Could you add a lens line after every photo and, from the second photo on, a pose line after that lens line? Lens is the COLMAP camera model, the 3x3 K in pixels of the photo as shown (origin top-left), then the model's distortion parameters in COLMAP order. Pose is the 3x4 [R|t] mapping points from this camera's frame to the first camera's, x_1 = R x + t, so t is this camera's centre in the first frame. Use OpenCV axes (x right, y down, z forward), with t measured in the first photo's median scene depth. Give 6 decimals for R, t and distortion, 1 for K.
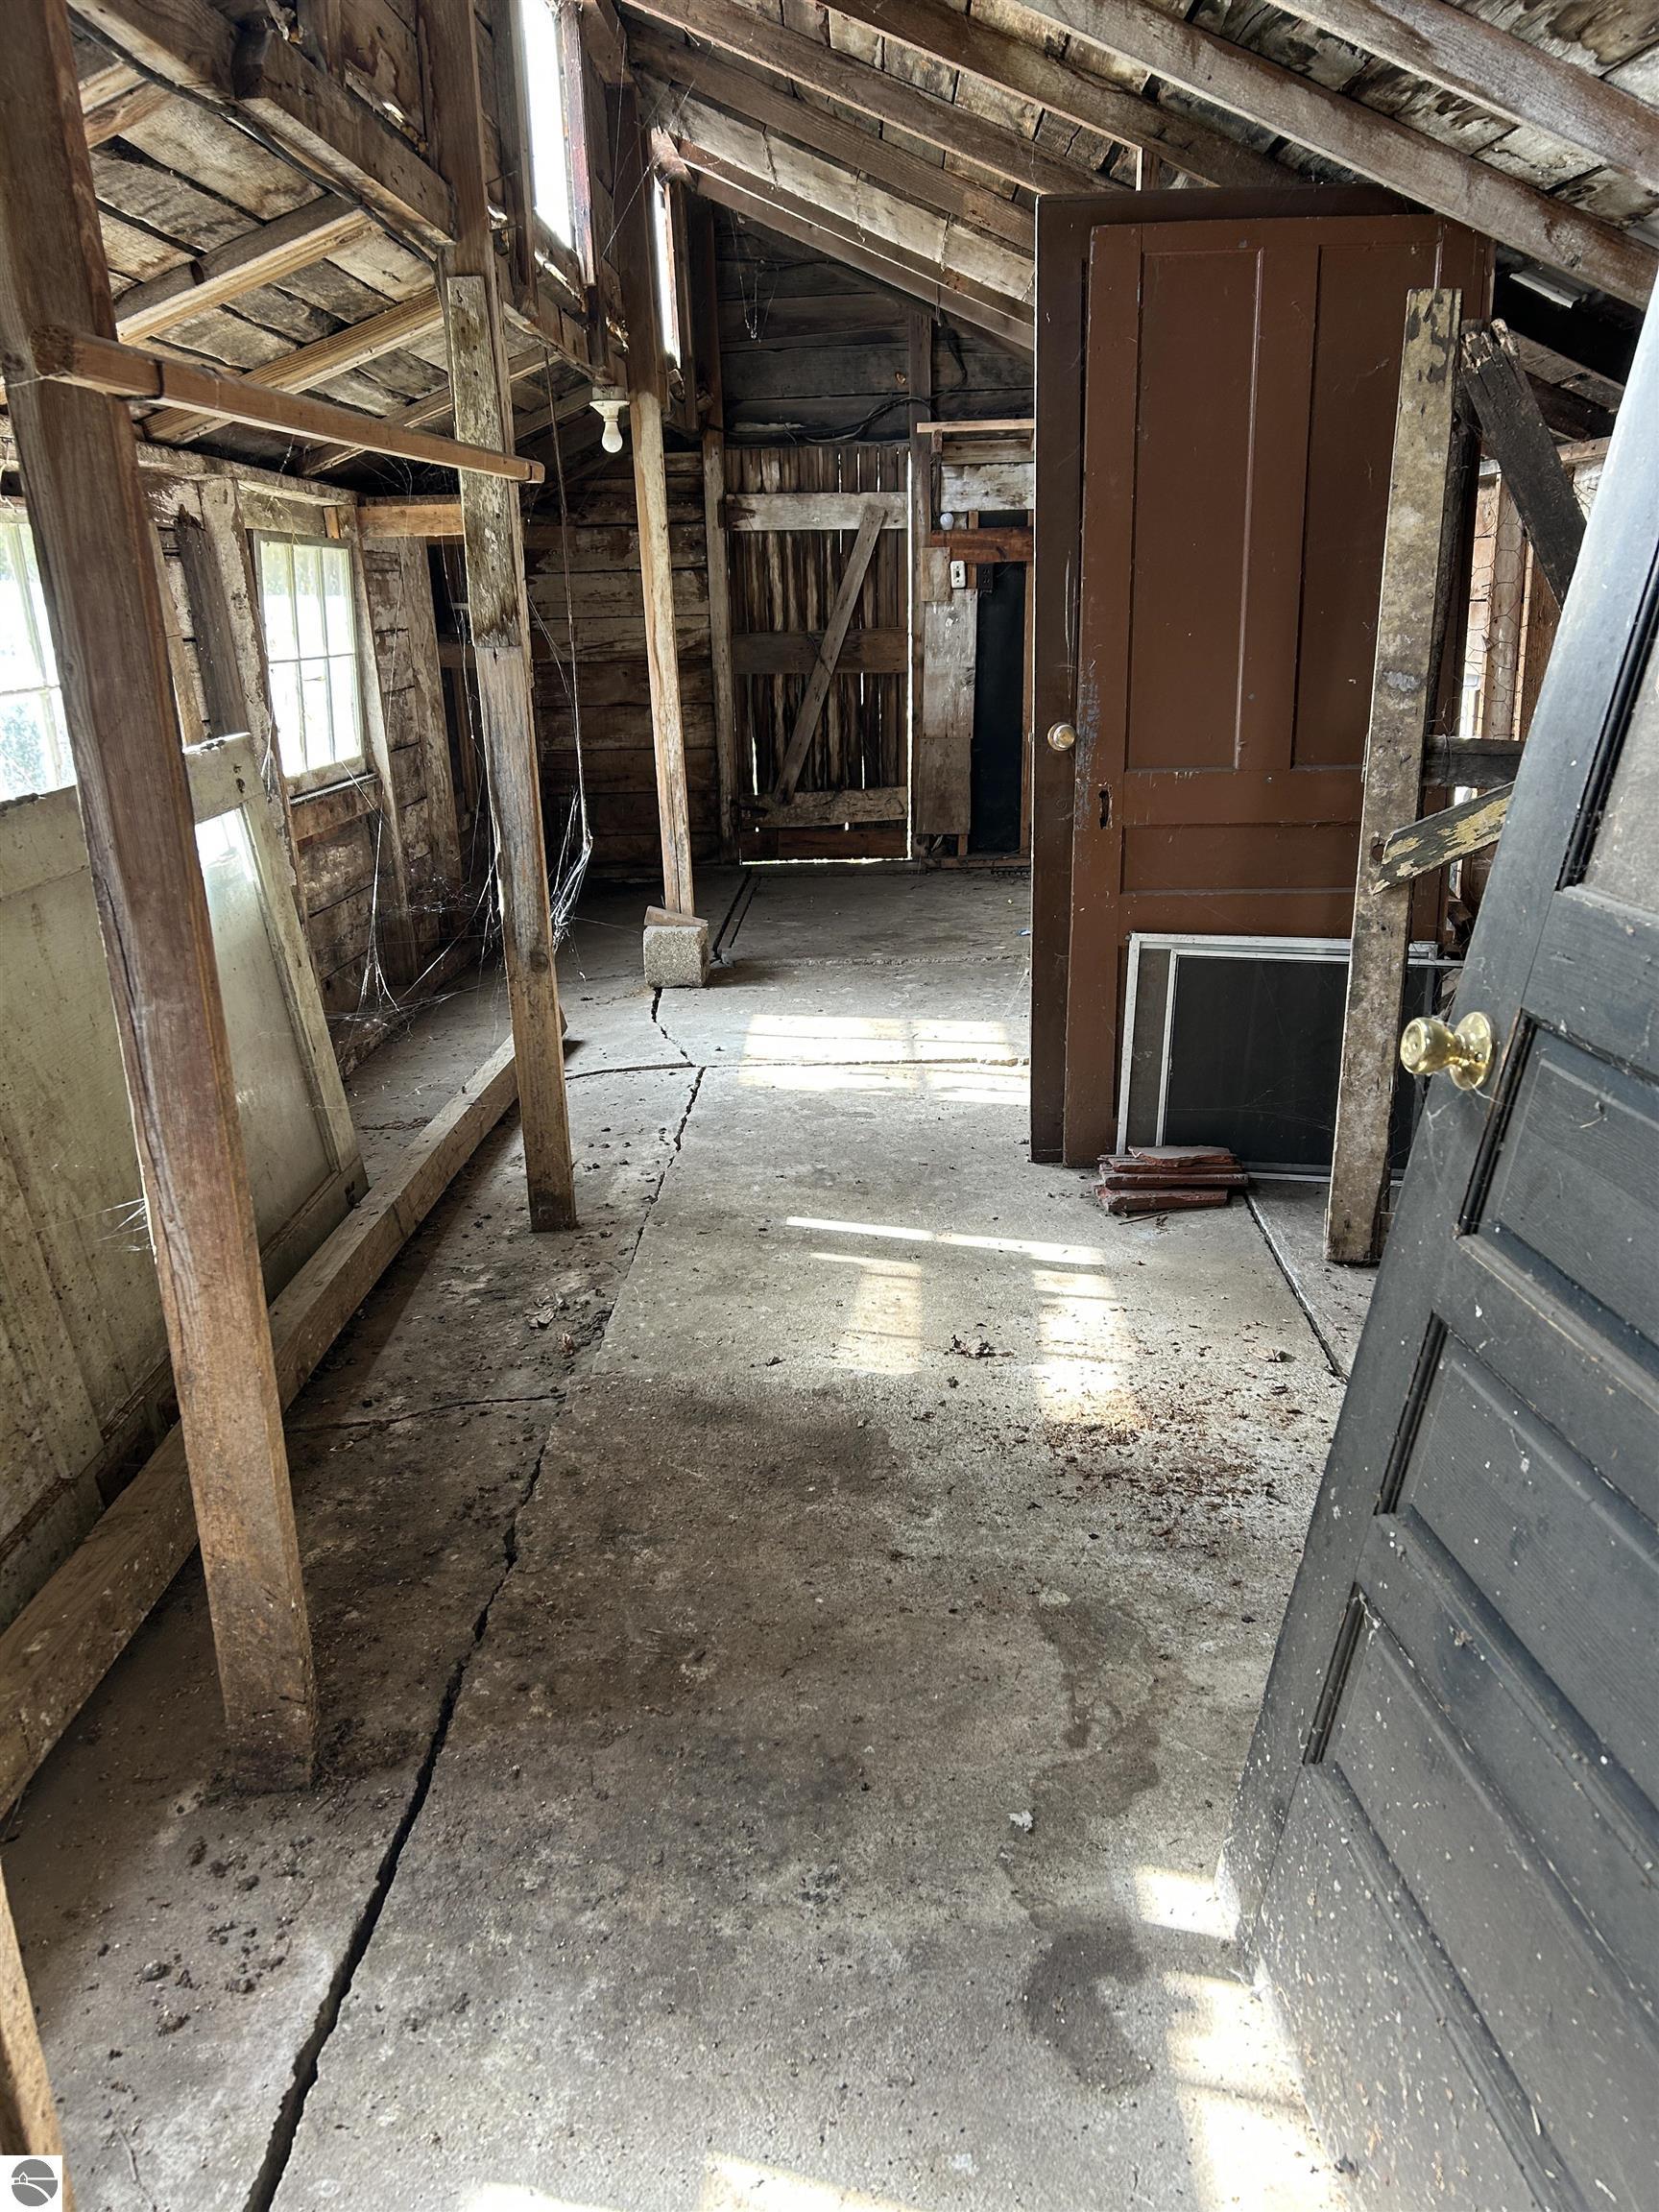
lens RADIAL K [[1672.4, 0, 828.2], [0, 1672.4, 1110.9], [0, 0, 1]] dist [0.050704, -0.058126]
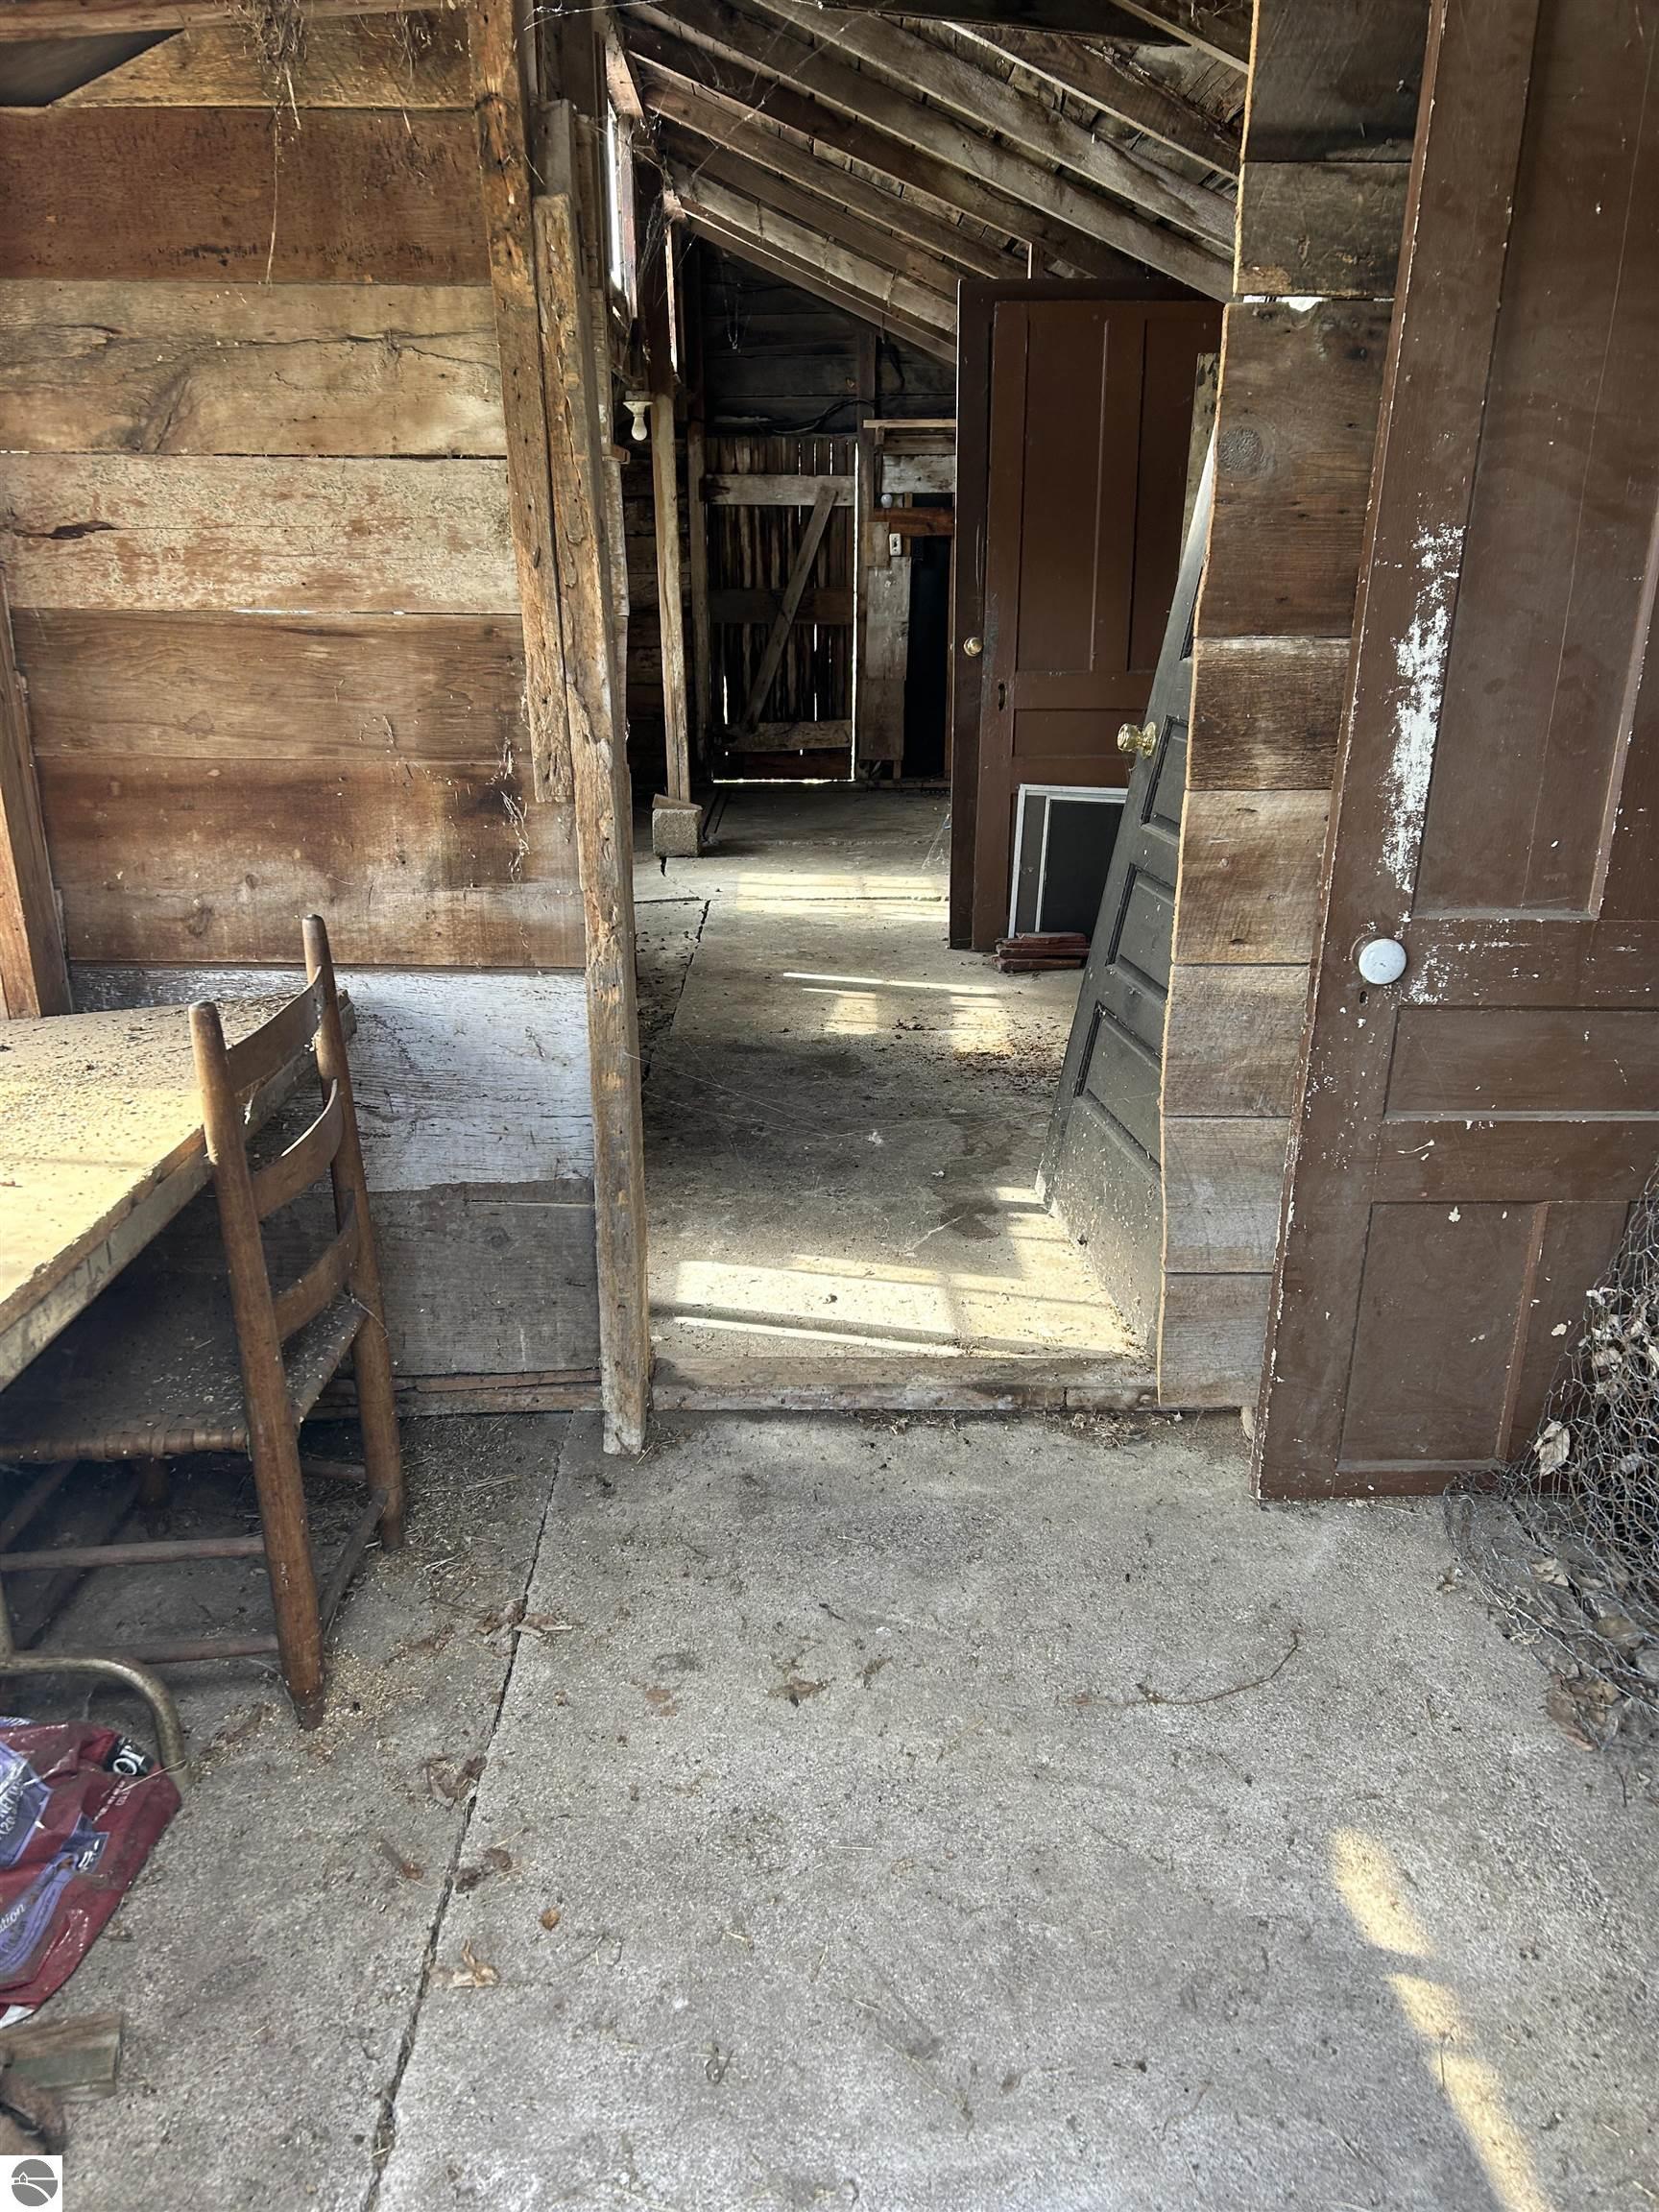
lens RADIAL K [[1672.4, 0, 826.6], [0, 1672.4, 1102.3], [0, 0, 1]] dist [0.050704, -0.058126]
pose [[0.998939, 0.008662, 0.045223, -0.037584], [-0.008890, 0.999949, 0.004842, 0.123686], [-0.045179, -0.005239, 0.998965, -0.337921]]
